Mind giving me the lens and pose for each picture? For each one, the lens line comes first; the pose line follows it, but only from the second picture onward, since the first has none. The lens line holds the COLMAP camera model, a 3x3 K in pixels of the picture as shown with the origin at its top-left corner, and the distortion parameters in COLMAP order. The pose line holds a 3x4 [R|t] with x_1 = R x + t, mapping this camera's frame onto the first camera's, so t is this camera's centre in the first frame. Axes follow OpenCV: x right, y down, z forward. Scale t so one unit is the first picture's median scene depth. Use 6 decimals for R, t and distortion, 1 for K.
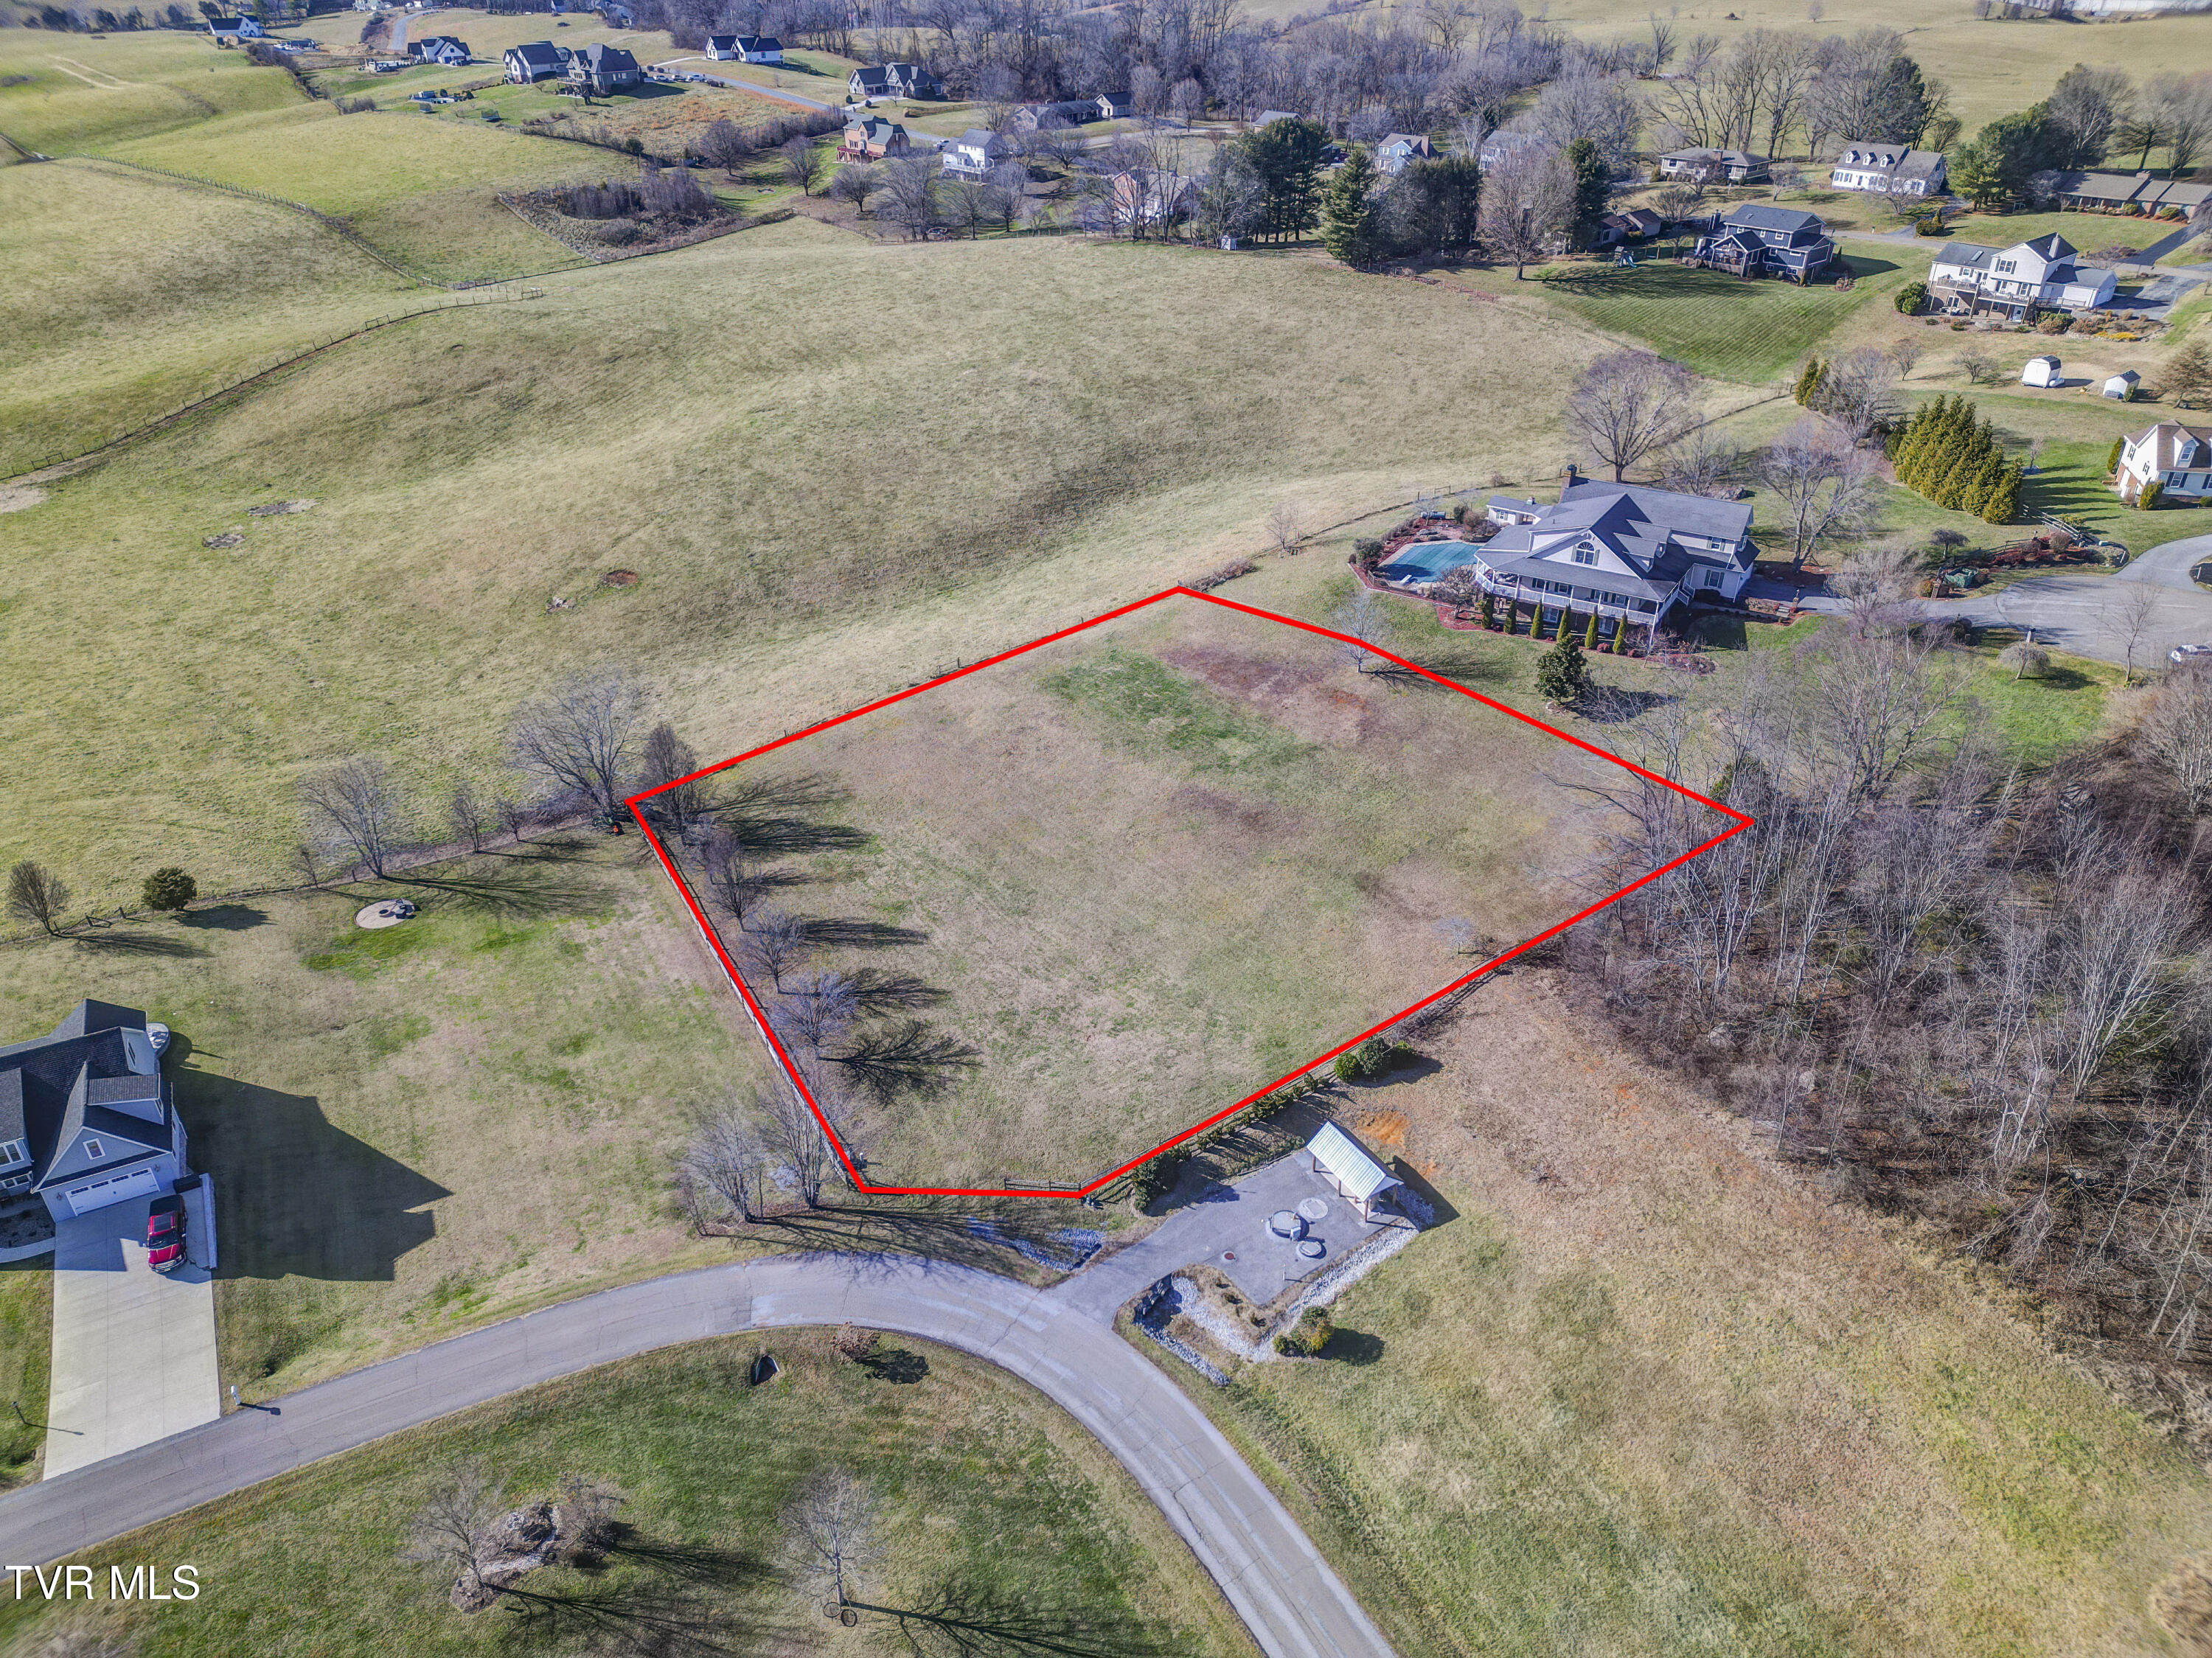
lens RADIAL K [[1532.6, 0, 1109.6], [0, 1532.6, 834.8], [0, 0, 1]] dist [0.070429, -0.066878]
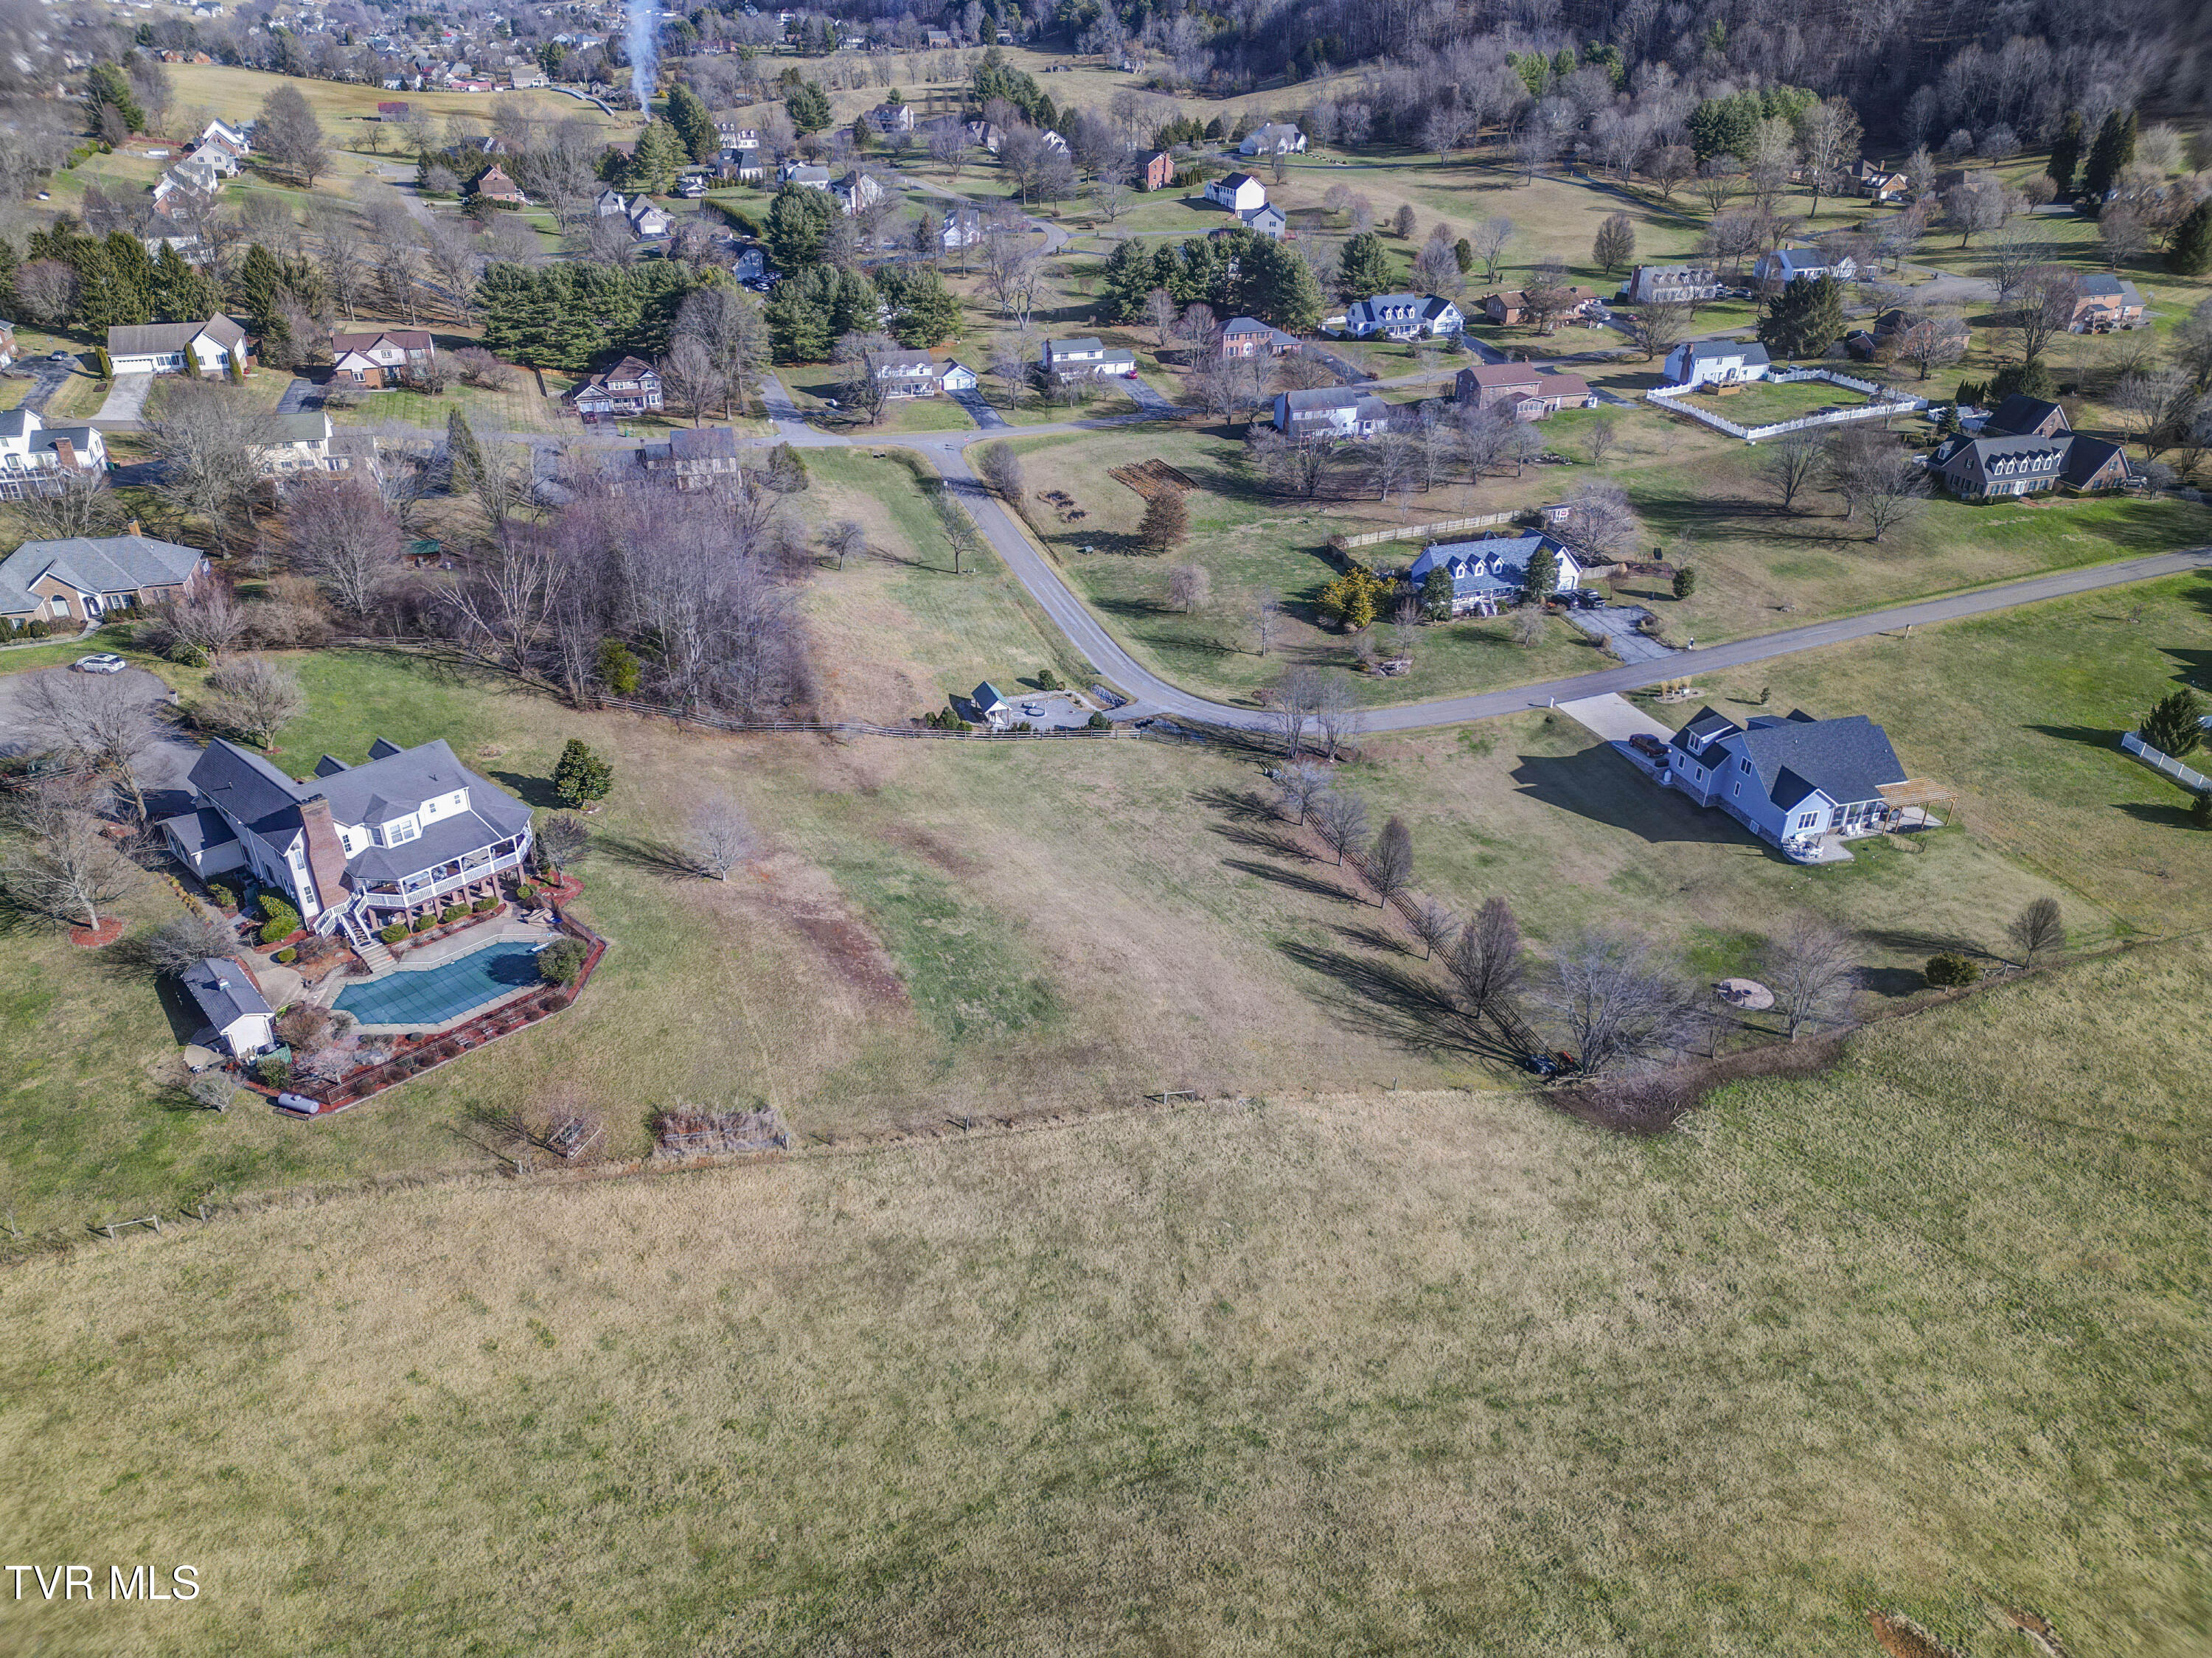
lens RADIAL K [[1532.6, 0, 1109.6], [0, 1532.6, 834.8], [0, 0, 1]] dist [0.070429, -0.066878]
pose [[-0.982800, -0.093670, 0.159155, -0.215262], [0.091896, 0.499482, 0.861436, -0.959866], [-0.160186, 0.861245, -0.482283, 1.529569]]
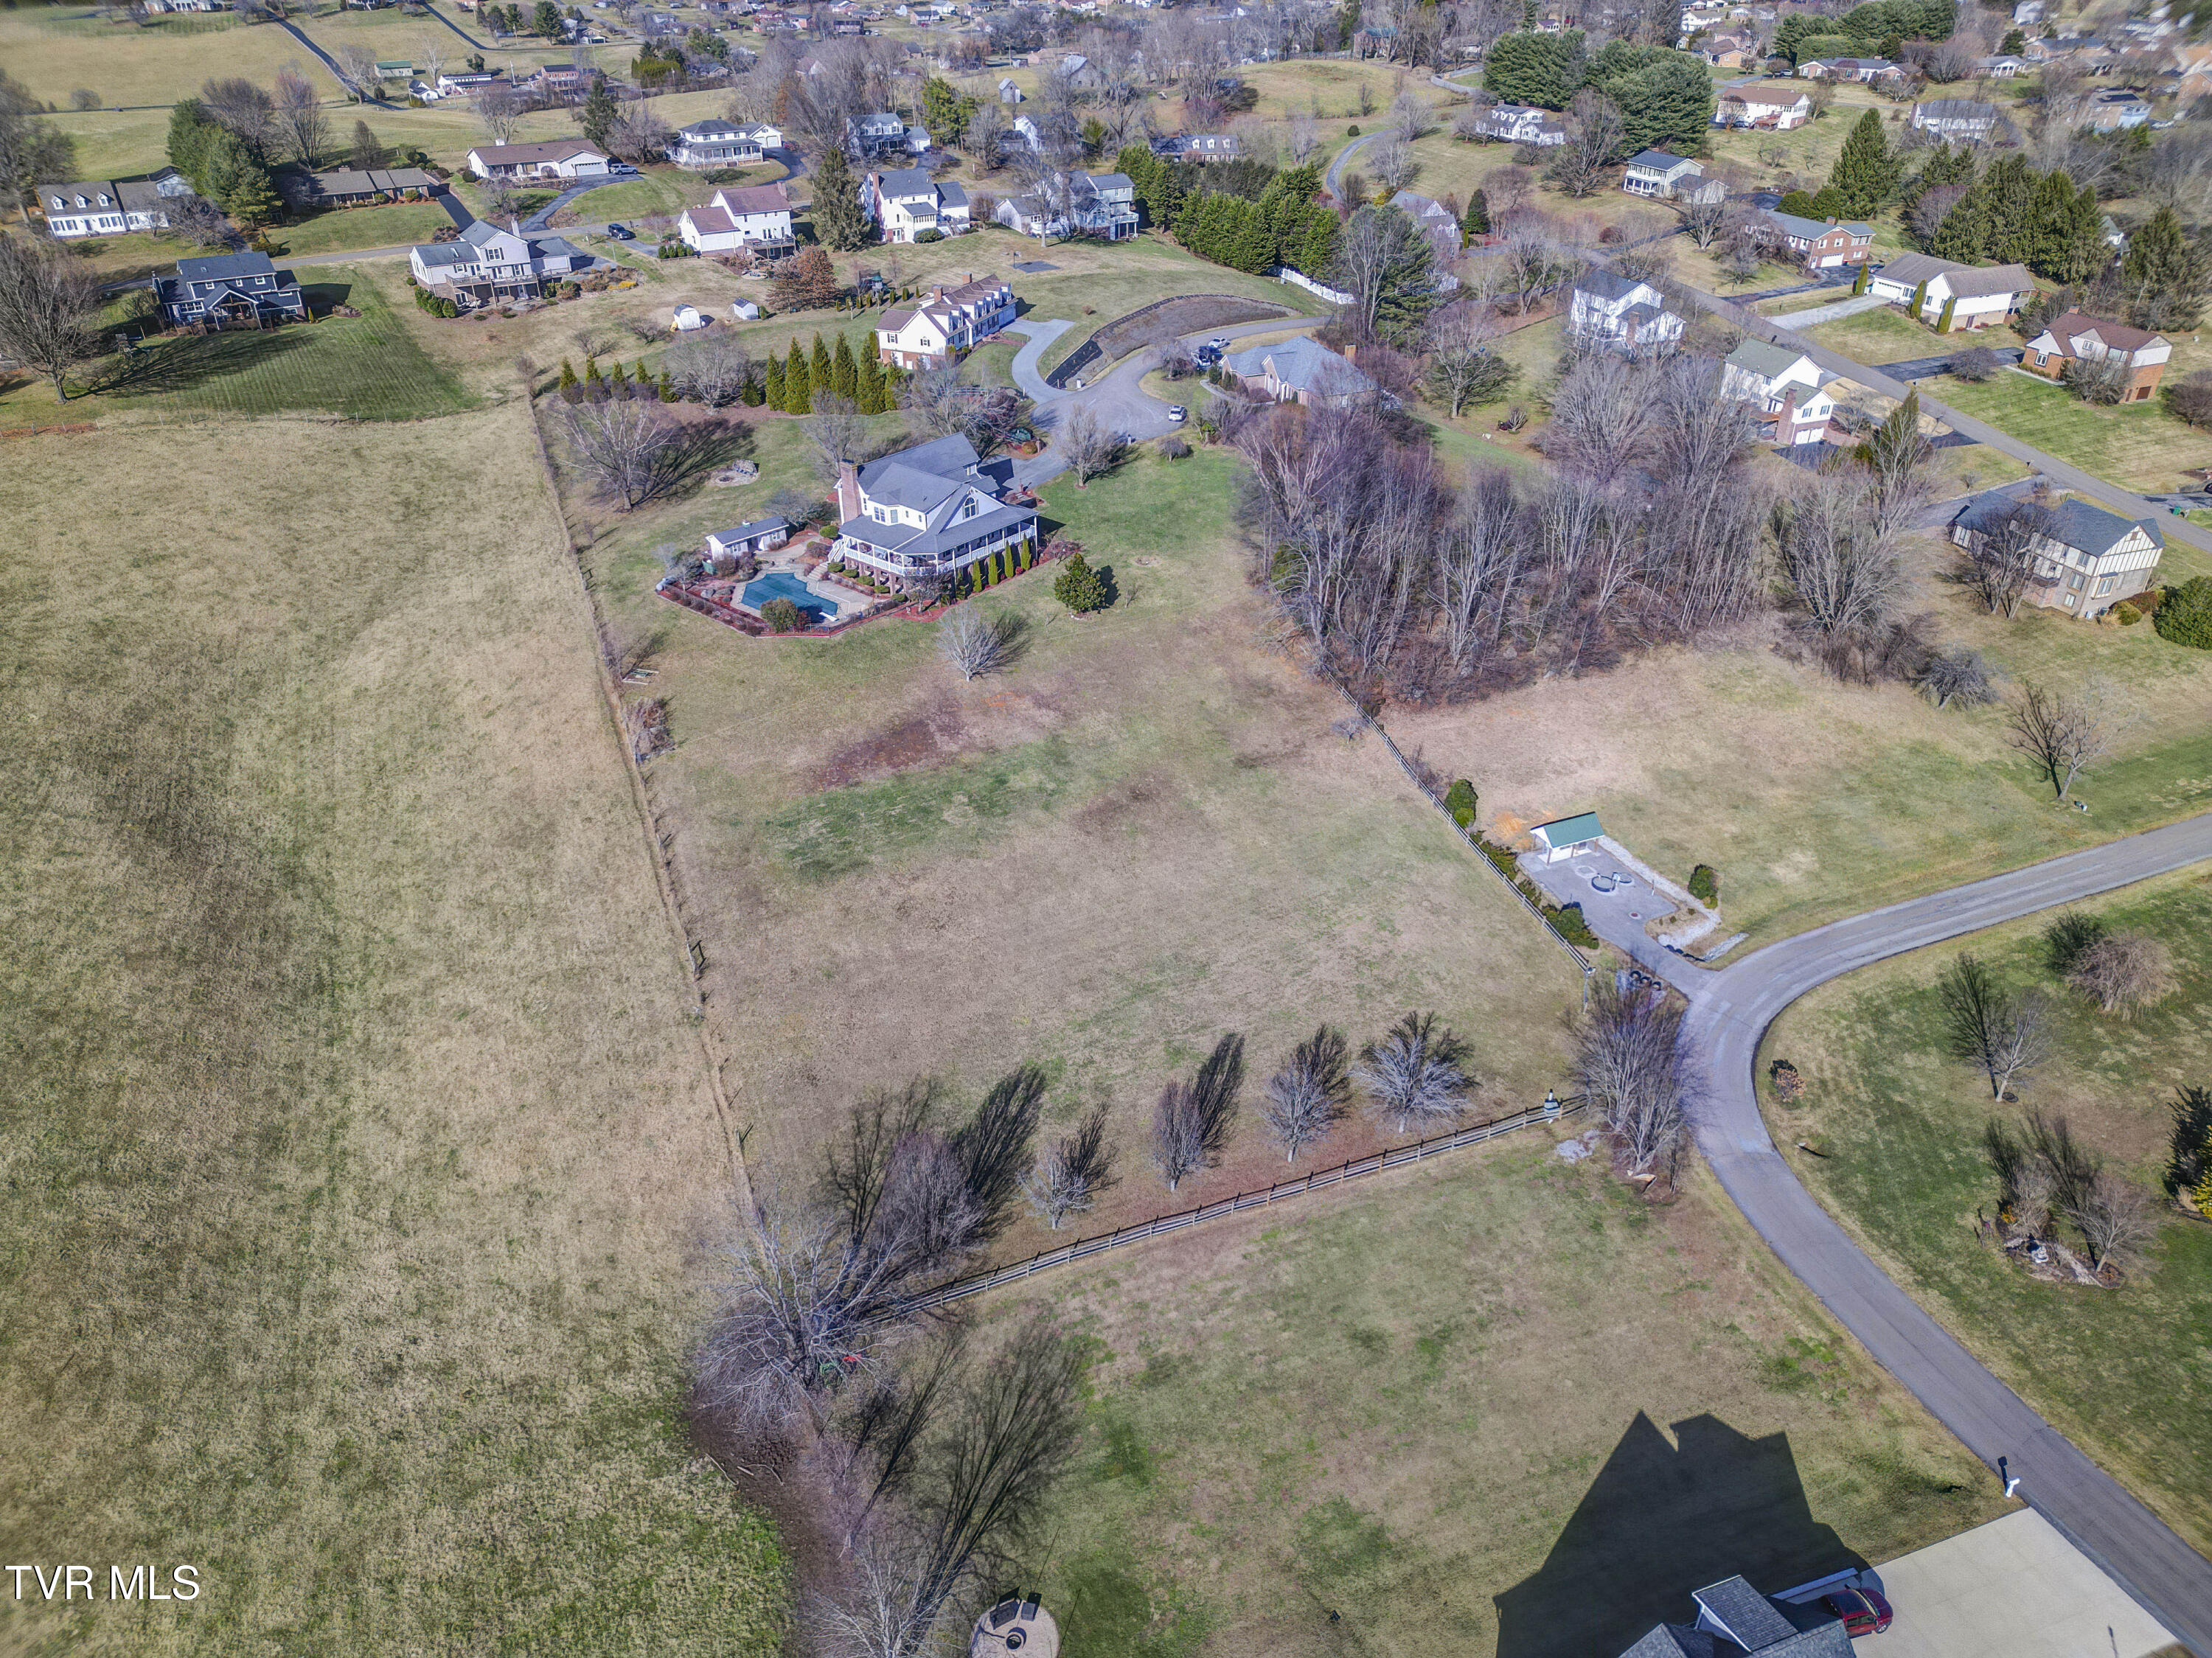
lens RADIAL K [[1532.6, 0, 1109.6], [0, 1532.6, 834.8], [0, 0, 1]] dist [0.070429, -0.066878]
pose [[0.129960, -0.515125, 0.847205, -0.846551], [0.511485, 0.766816, 0.387784, -0.423968], [-0.849408, 0.382937, 0.363134, 0.652097]]
